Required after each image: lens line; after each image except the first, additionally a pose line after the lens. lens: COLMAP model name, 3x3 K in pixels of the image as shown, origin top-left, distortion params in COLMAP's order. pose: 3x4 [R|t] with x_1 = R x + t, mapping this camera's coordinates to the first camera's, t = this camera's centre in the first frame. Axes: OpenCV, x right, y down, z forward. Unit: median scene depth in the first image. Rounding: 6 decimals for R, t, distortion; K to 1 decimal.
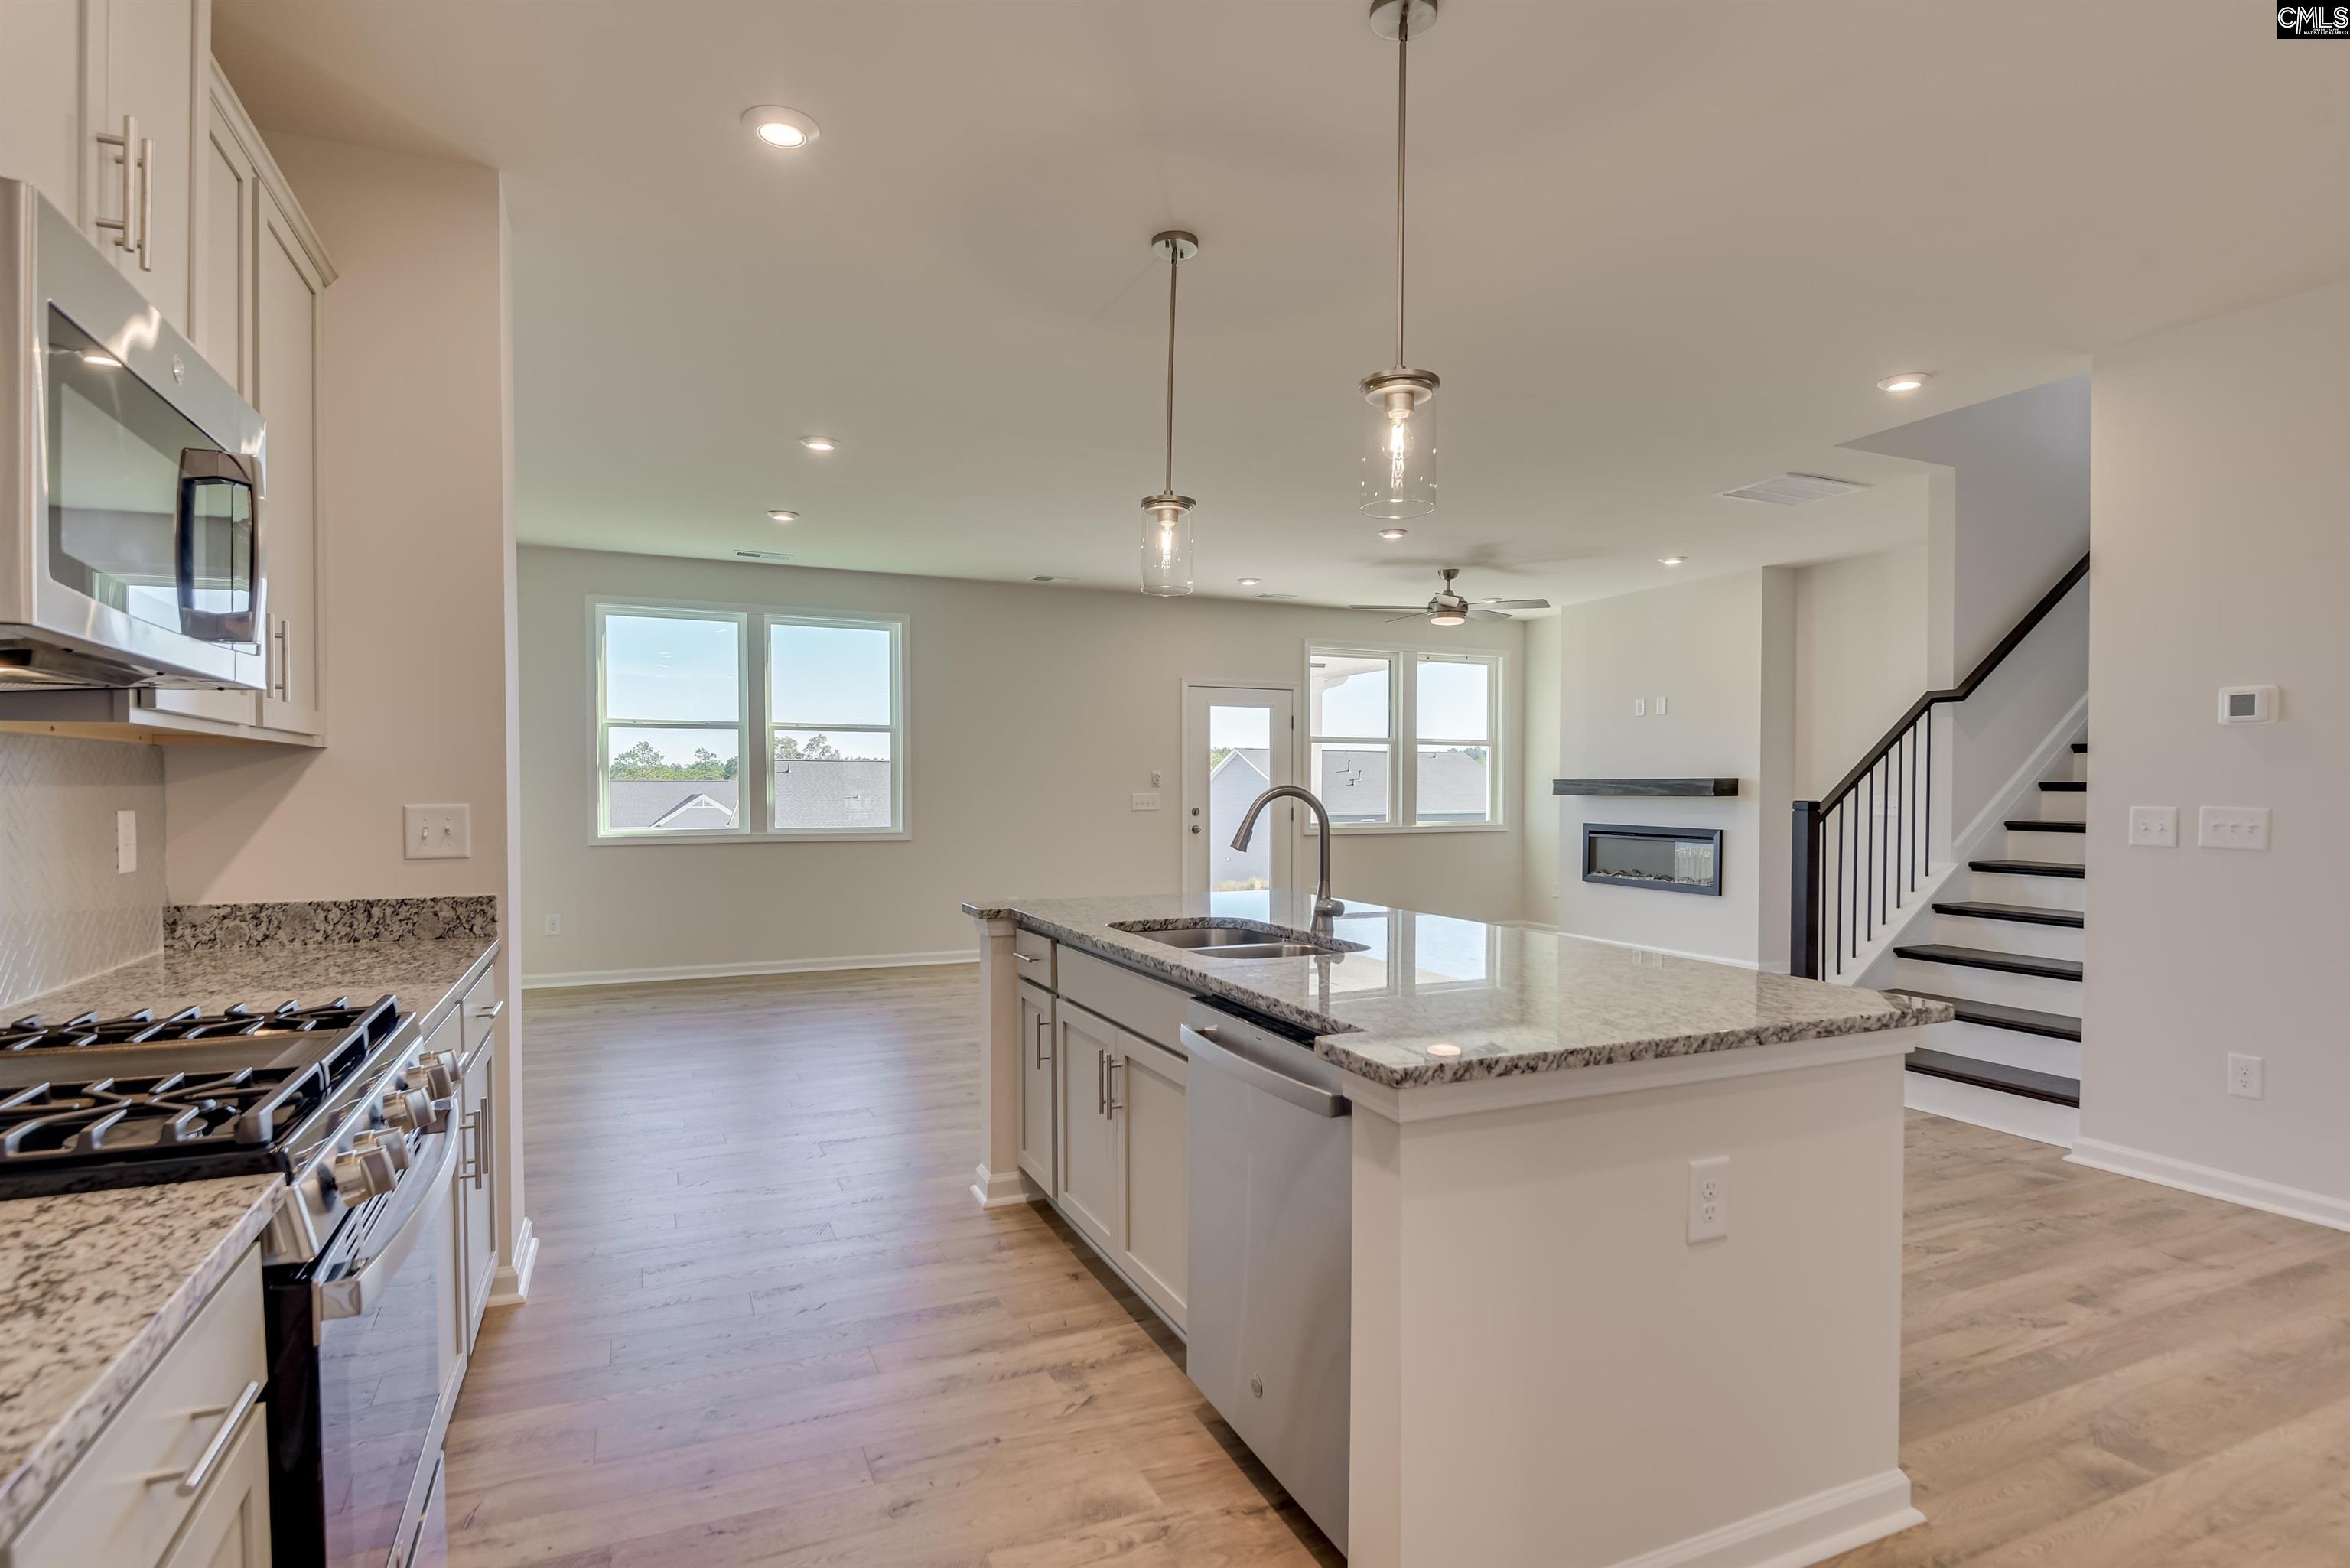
lens RADIAL K [[1186.4, 0, 1178.8], [0, 1186.4, 812.7], [0, 0, 1]] dist [-0.002566, -0.016799]
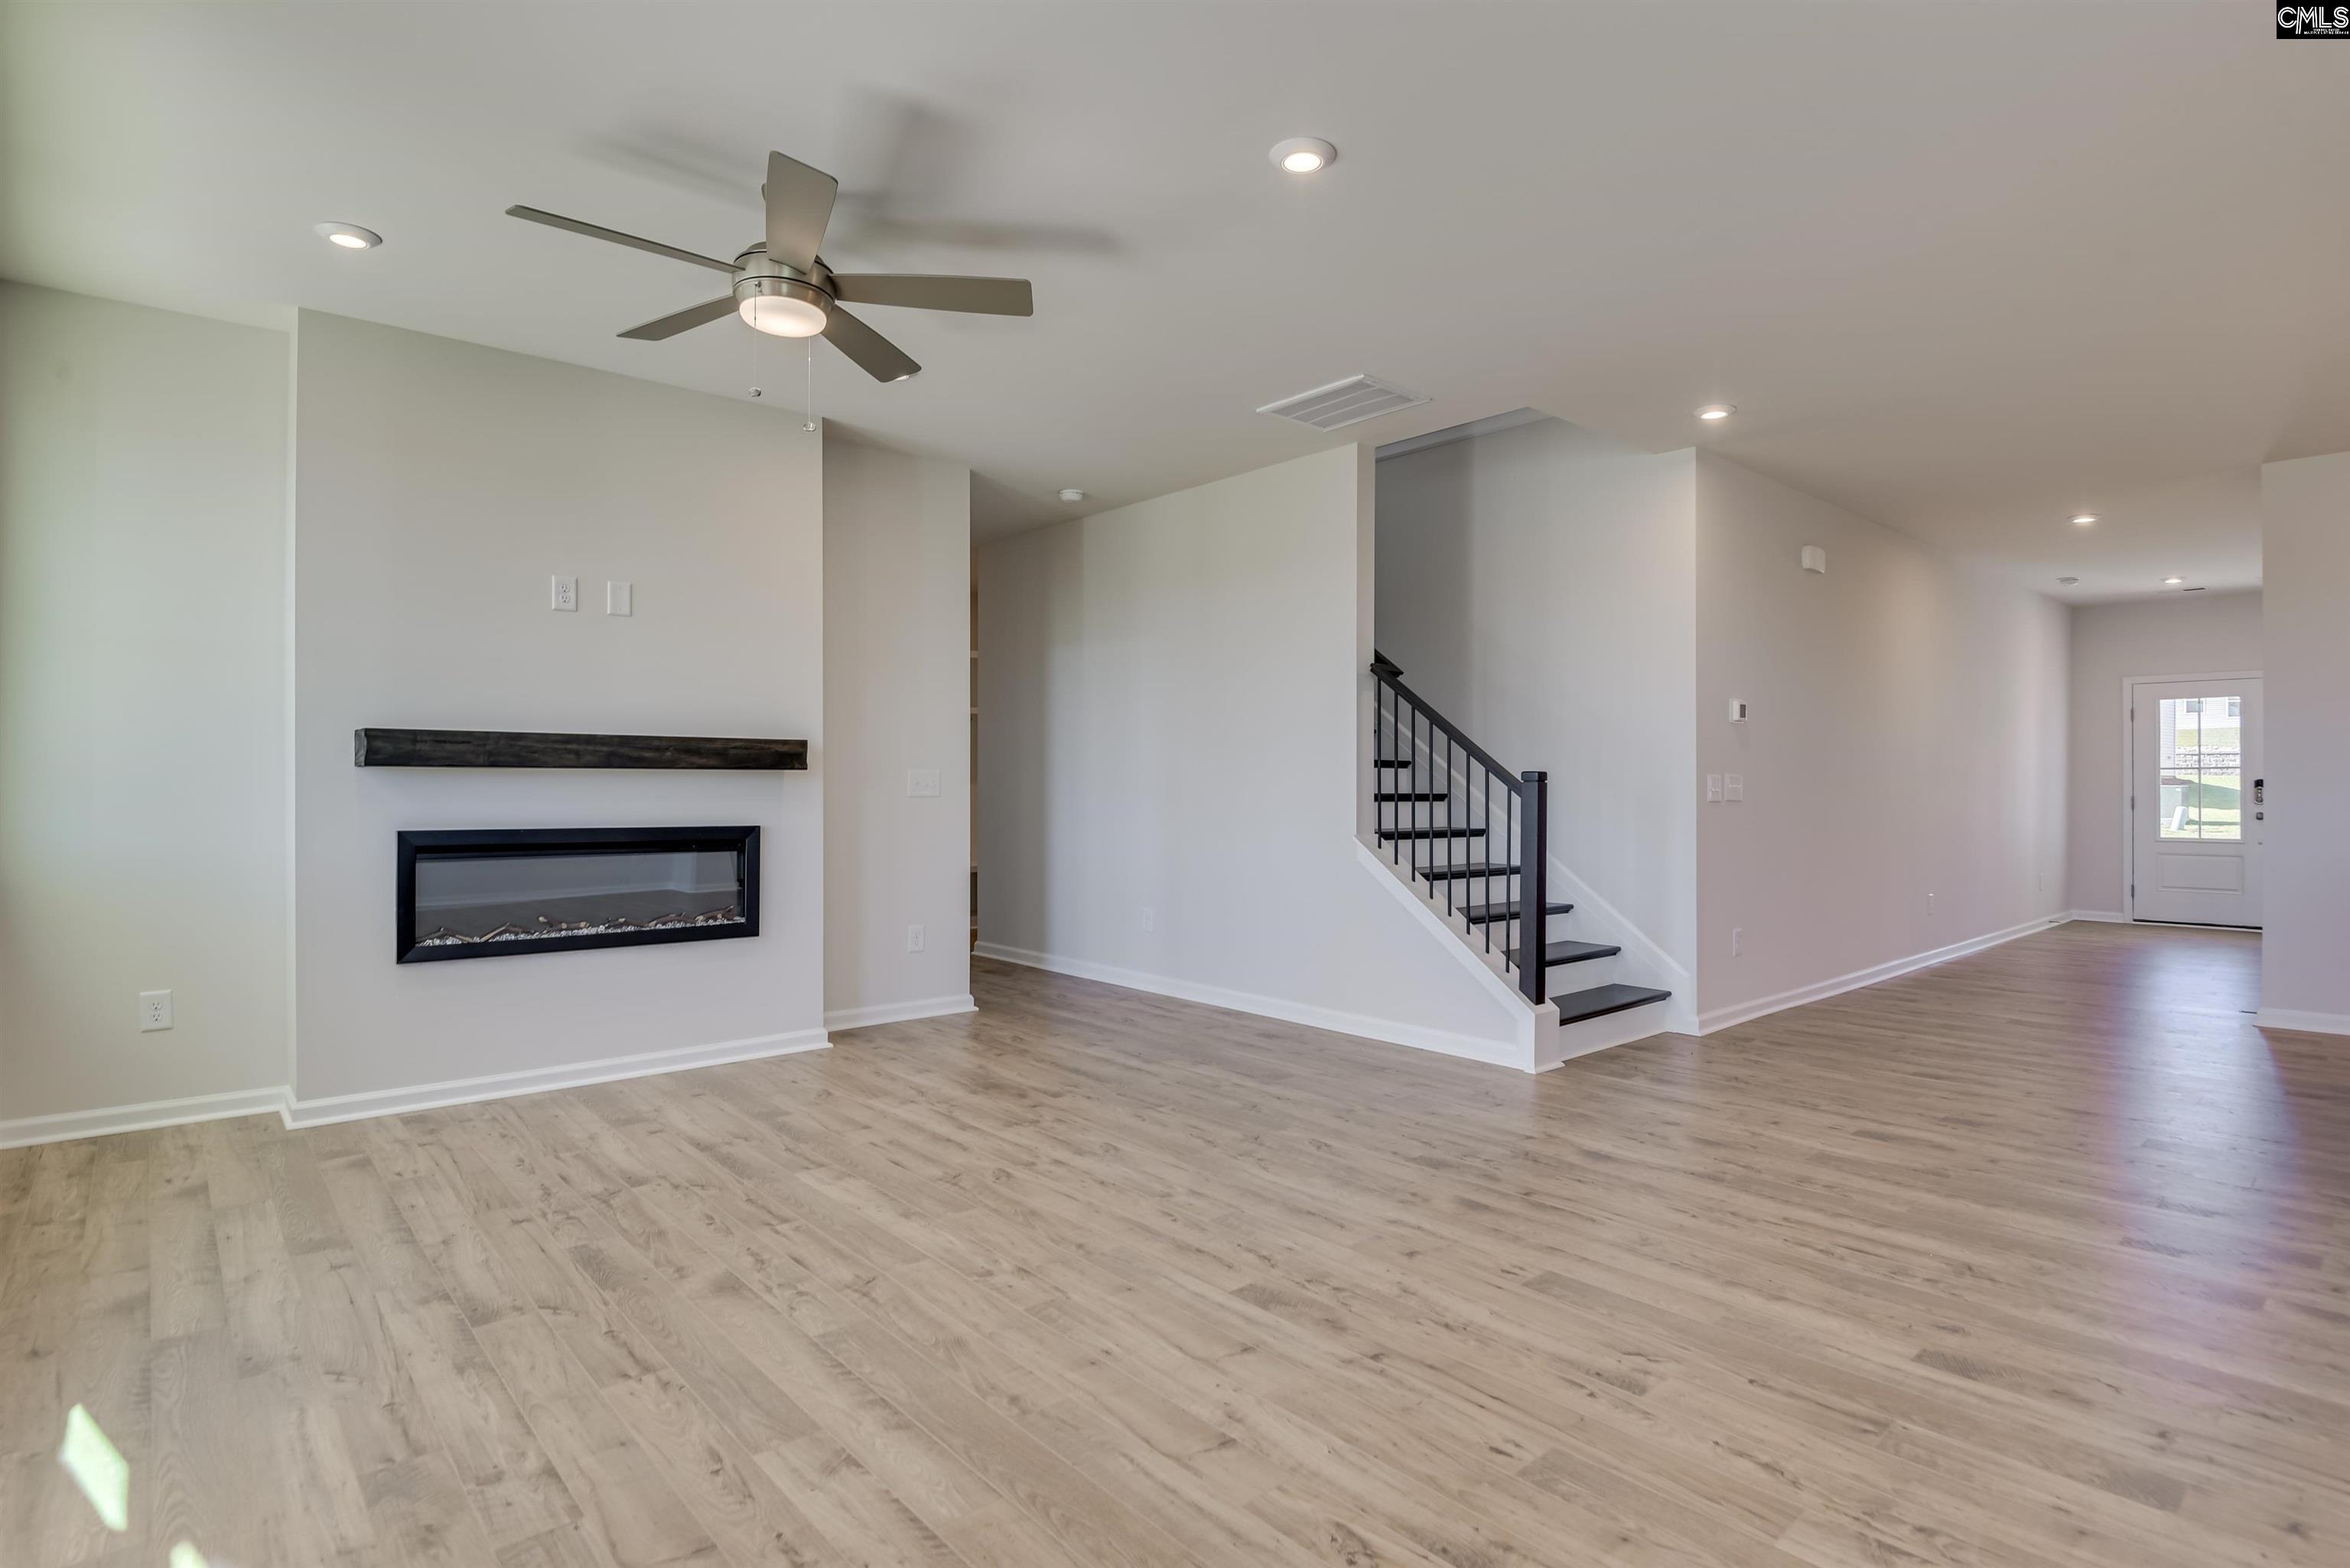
lens RADIAL K [[1186.4, 0, 1194.1], [0, 1186.4, 791.9], [0, 0, 1]] dist [-0.002566, -0.016799]
pose [[-0.304480, -0.011264, 0.952452, -0.188085], [0.015027, 0.999749, 0.016628, -0.009389], [-0.952400, 0.019375, -0.304235, 0.977917]]
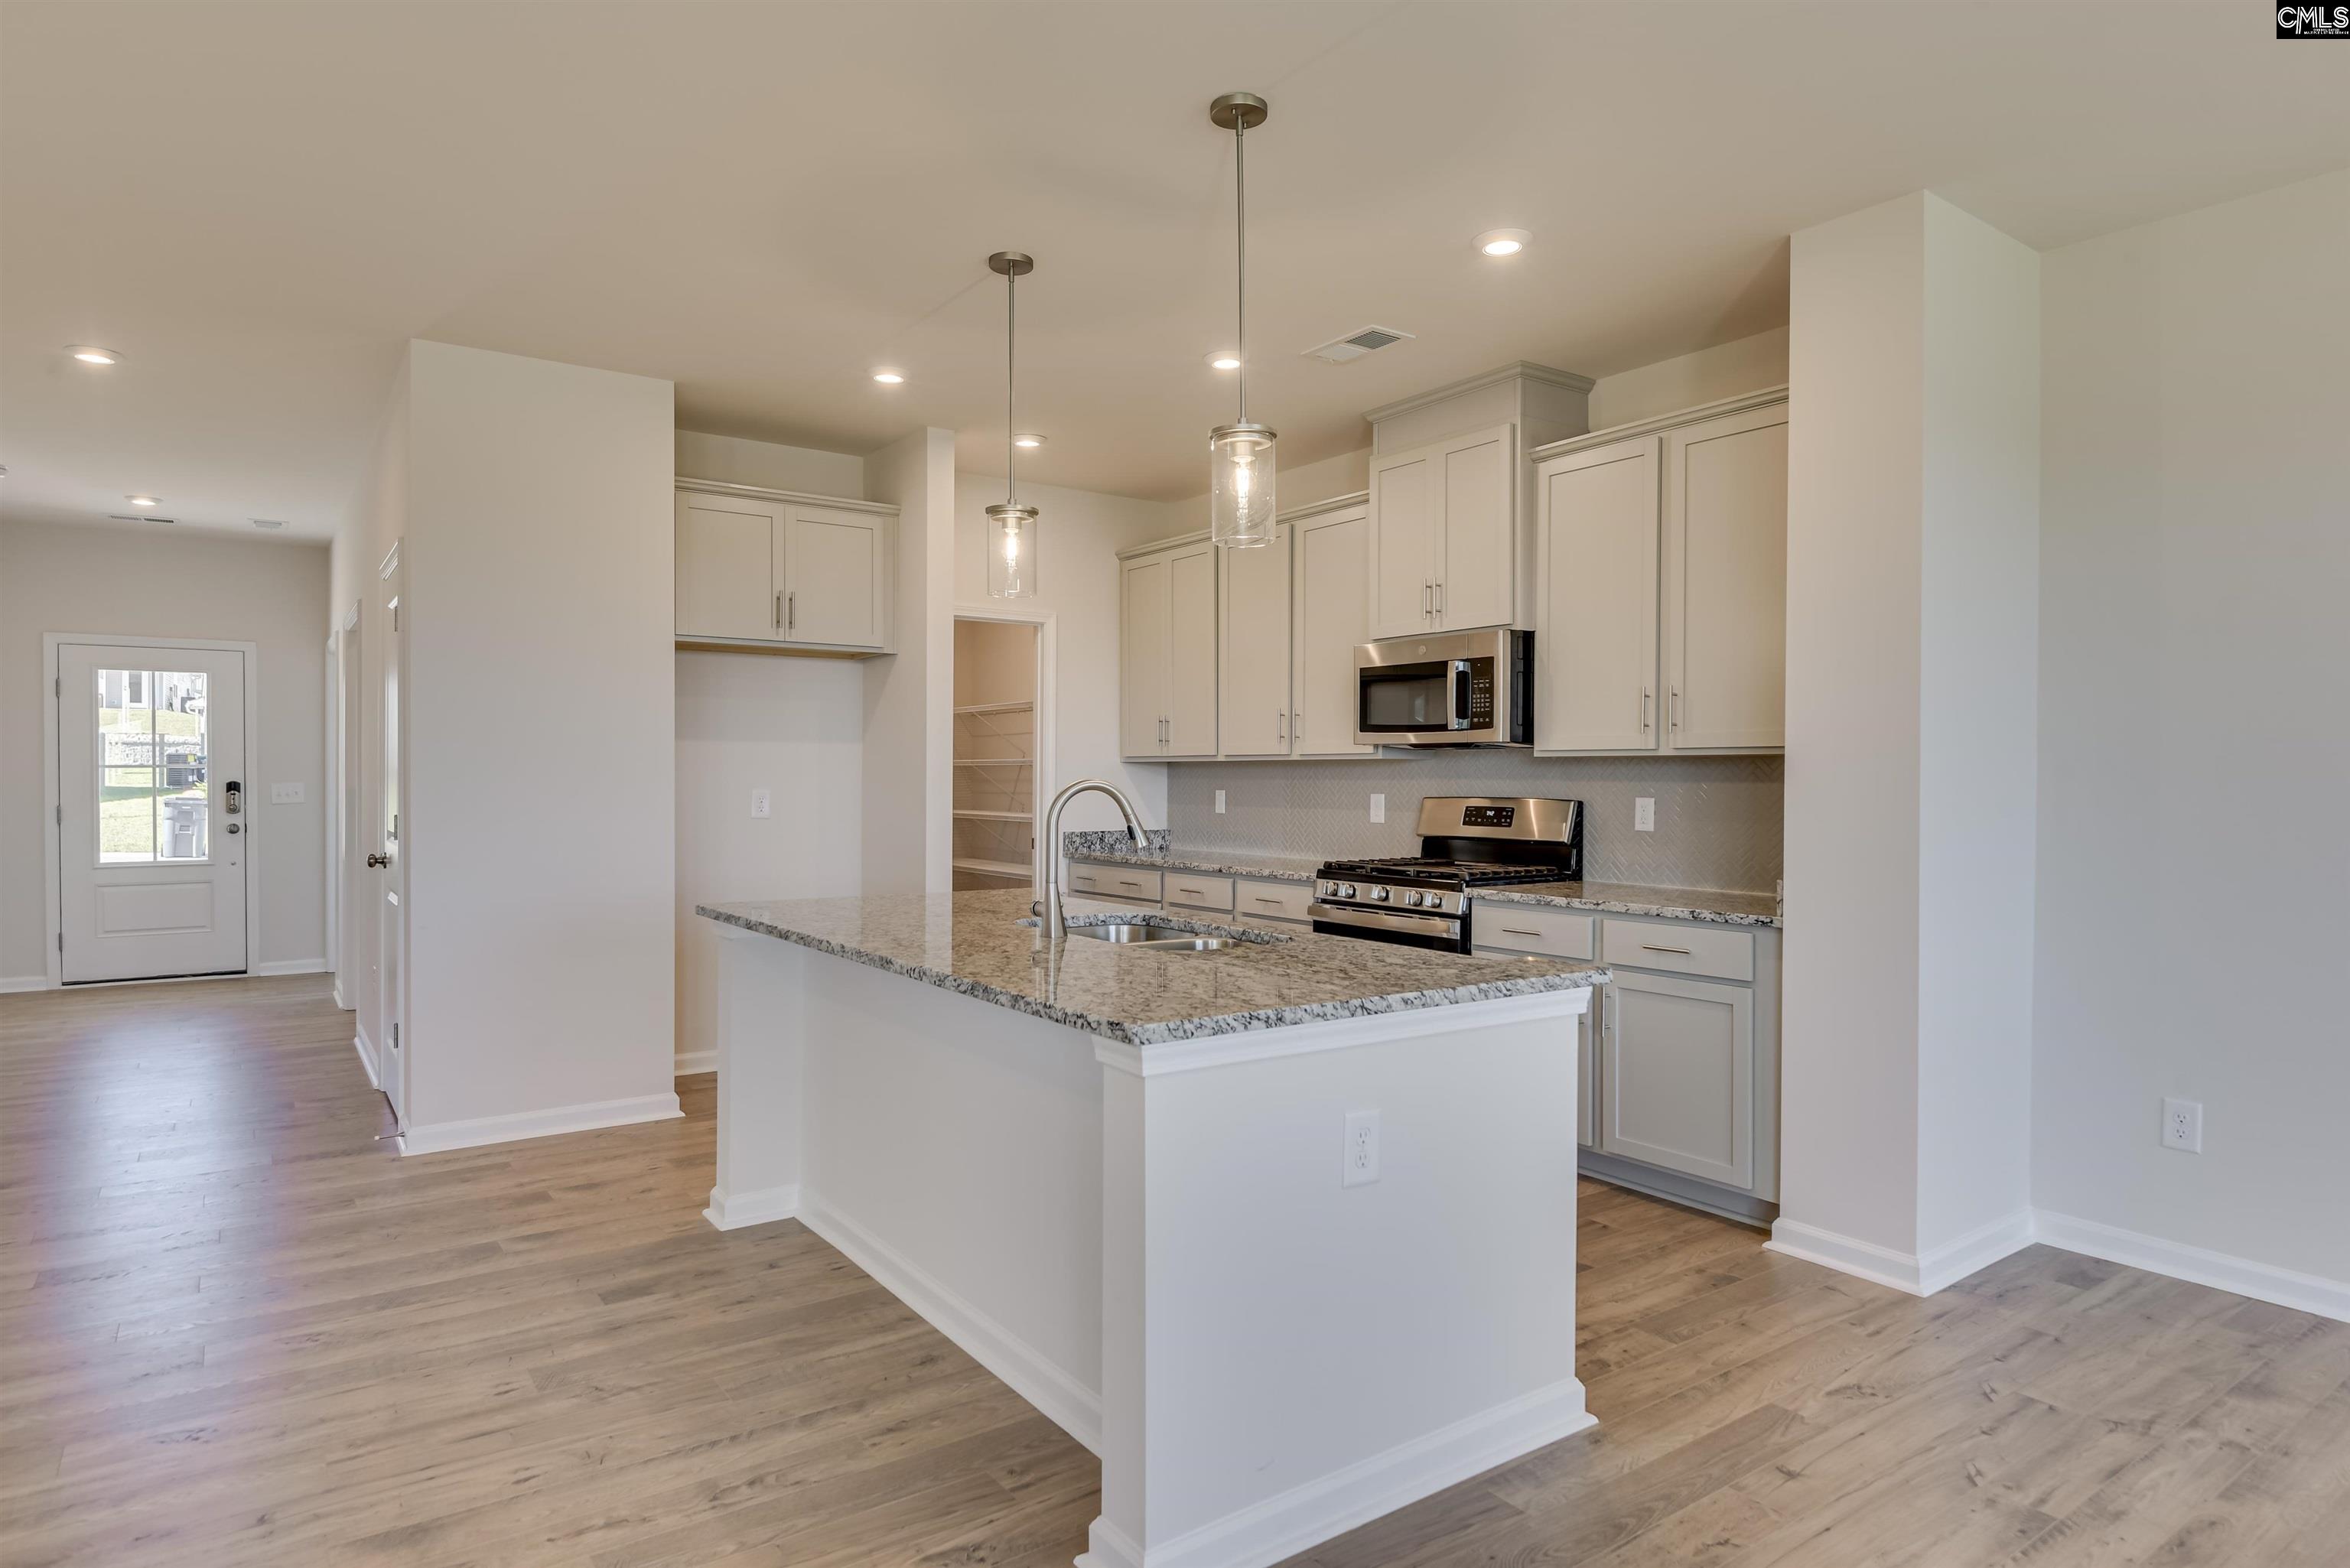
lens RADIAL K [[1325.2, 0, 1123.5], [0, 1325.2, 788.1], [0, 0, 1]] dist [0.011993, -0.002086]
pose [[-0.986301, -0.005690, -0.164857, 0.079826], [-0.010560, 0.999533, 0.028677, -0.018470], [0.164617, 0.030025, -0.985900, 0.751451]]
